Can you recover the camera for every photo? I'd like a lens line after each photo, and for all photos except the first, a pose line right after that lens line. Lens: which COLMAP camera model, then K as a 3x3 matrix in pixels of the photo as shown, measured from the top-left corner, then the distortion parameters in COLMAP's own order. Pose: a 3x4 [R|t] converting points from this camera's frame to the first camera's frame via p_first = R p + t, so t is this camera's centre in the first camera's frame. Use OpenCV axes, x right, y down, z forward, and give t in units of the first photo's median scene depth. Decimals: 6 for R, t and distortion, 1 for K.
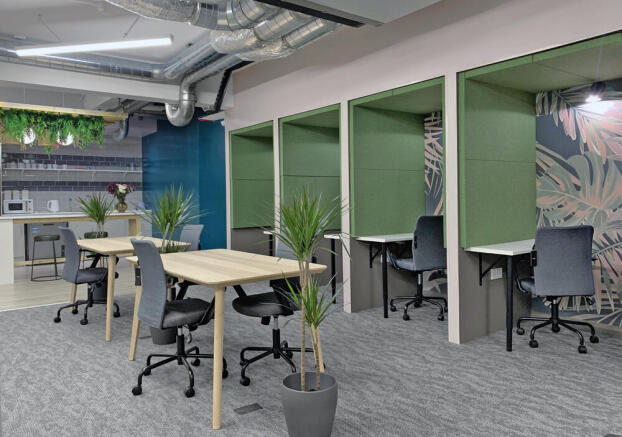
lens RADIAL K [[484.1, 0, 311.5], [0, 484.1, 216.4], [0, 0, 1]] dist [0.002300, 0.001954]
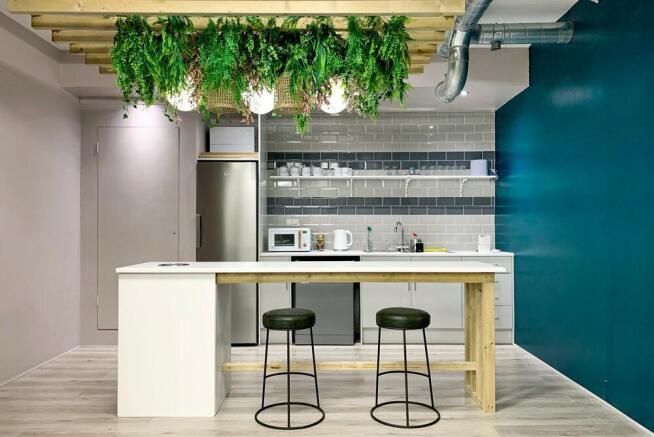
lens RADIAL K [[495.4, 0, 327.9], [0, 495.4, 217.9], [0, 0, 1]] dist [-0.002273, -0.000740]
pose [[0.802388, 0.013393, -0.596653, -0.189010], [-0.035708, 0.999034, -0.025595, -0.030902], [0.595734, 0.041843, 0.802091, 0.503456]]
